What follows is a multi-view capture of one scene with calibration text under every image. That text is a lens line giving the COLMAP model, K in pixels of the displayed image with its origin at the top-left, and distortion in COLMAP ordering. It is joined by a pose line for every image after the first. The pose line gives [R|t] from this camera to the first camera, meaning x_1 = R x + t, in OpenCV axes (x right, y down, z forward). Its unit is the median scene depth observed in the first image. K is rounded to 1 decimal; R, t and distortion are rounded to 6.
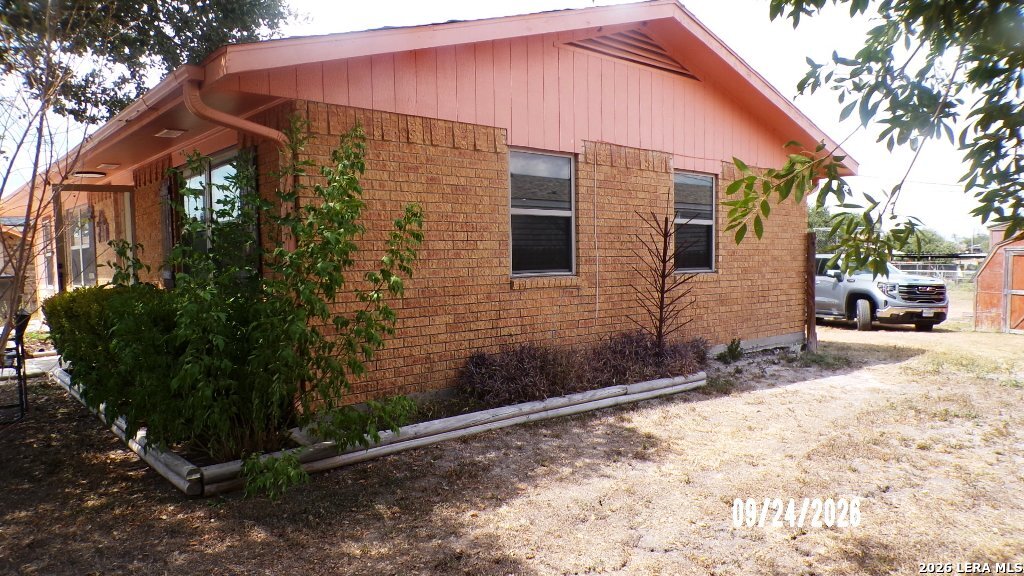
lens RADIAL K [[710.2, 0, 507.0], [0, 710.2, 289.5], [0, 0, 1]] dist [-0.024398, -0.001487]
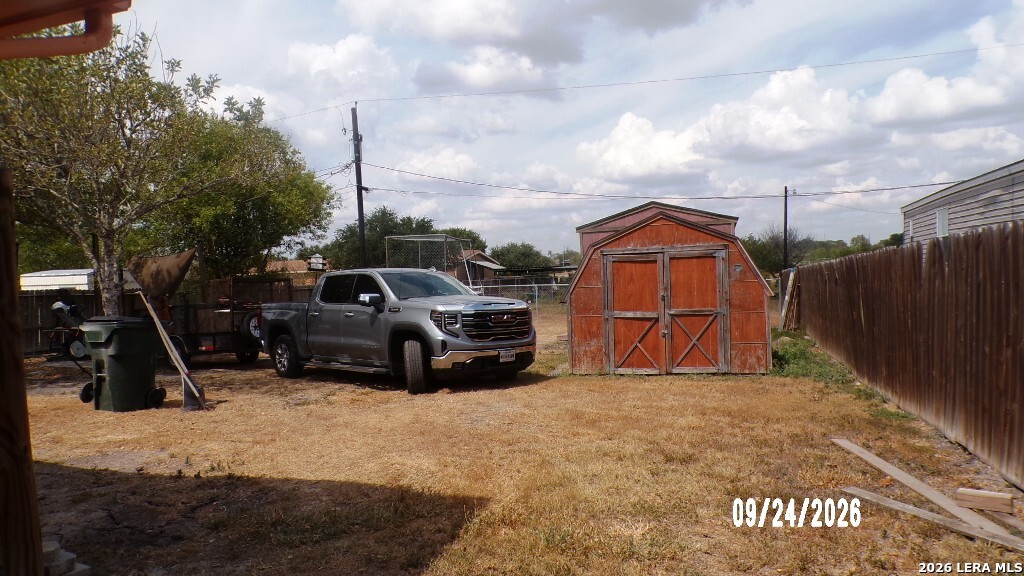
lens RADIAL K [[710.2, 0, 512.9], [0, 710.2, 290.6], [0, 0, 1]] dist [-0.024398, -0.001487]
pose [[0.871143, -0.040680, 0.489341, 0.286387], [0.054815, 0.998390, -0.014585, -0.015011], [-0.487960, 0.039529, 0.871971, 0.429908]]
